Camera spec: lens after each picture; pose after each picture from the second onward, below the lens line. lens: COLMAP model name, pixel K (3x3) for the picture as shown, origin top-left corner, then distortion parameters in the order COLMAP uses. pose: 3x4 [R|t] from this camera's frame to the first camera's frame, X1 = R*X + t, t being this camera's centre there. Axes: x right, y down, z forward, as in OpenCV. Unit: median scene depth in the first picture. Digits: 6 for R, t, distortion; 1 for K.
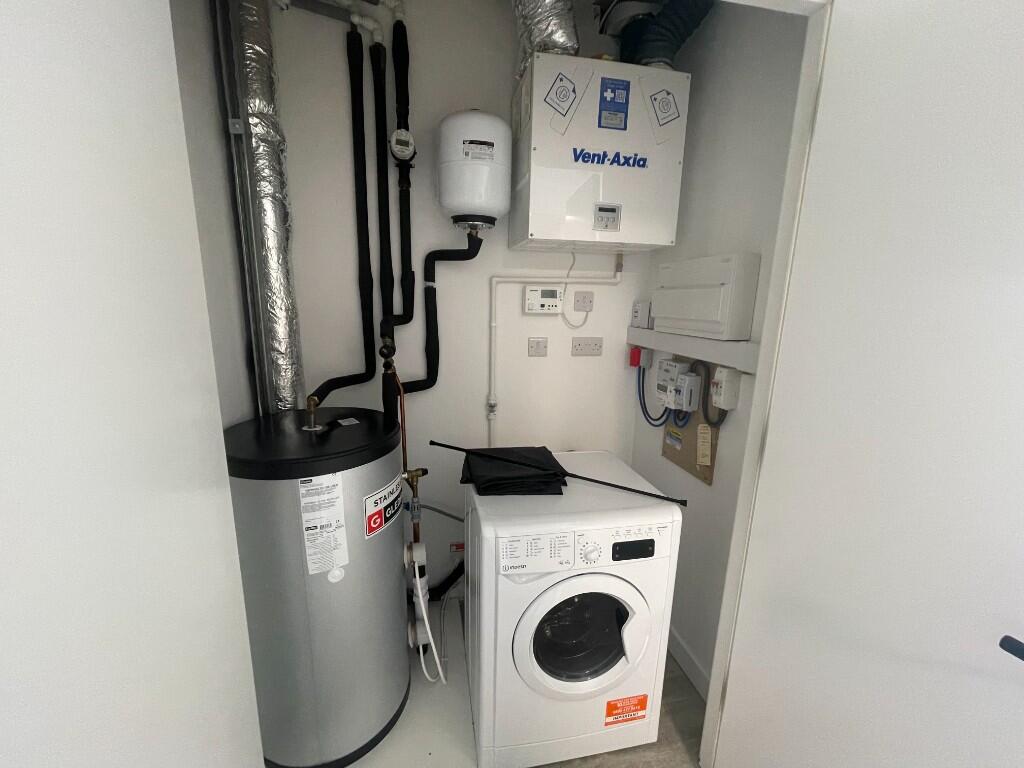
lens RADIAL K [[408.8, 0, 507.2], [0, 408.8, 386.2], [0, 0, 1]] dist [-0.001266, 0.000151]
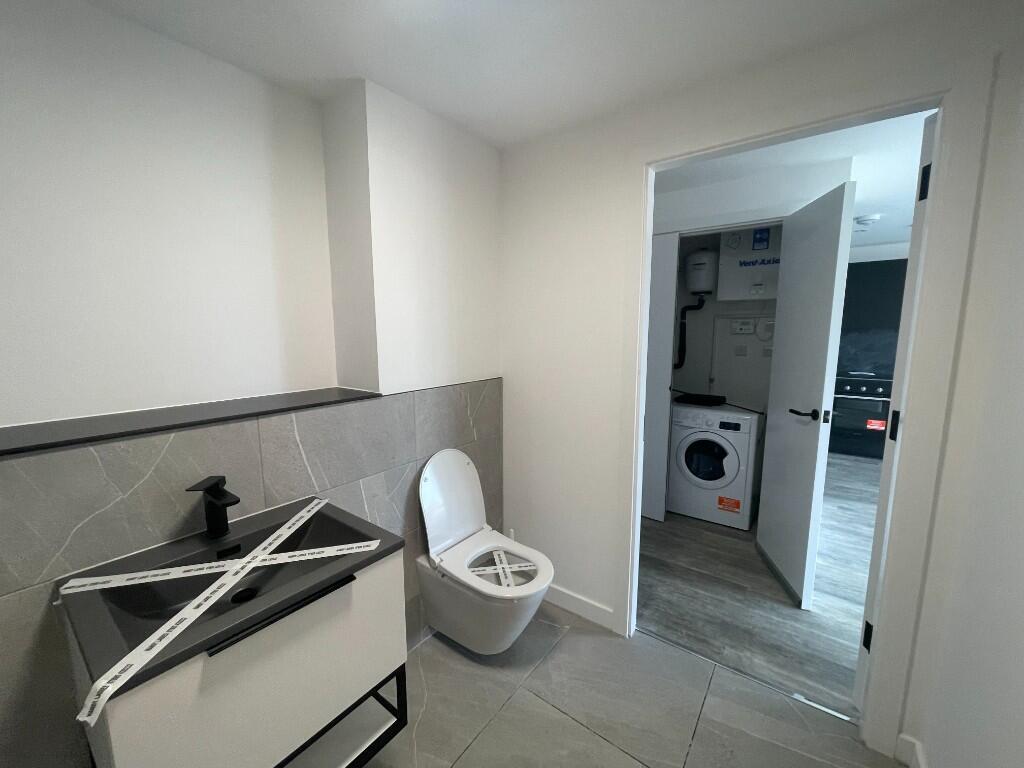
lens RADIAL K [[408.8, 0, 511.0], [0, 408.8, 384.1], [0, 0, 1]] dist [-0.001266, 0.000151]
pose [[0.663440, 0.076494, -0.744309, 1.050585], [-0.136686, 0.990412, -0.020048, 0.320193], [0.735639, 0.115037, 0.667534, -1.376218]]
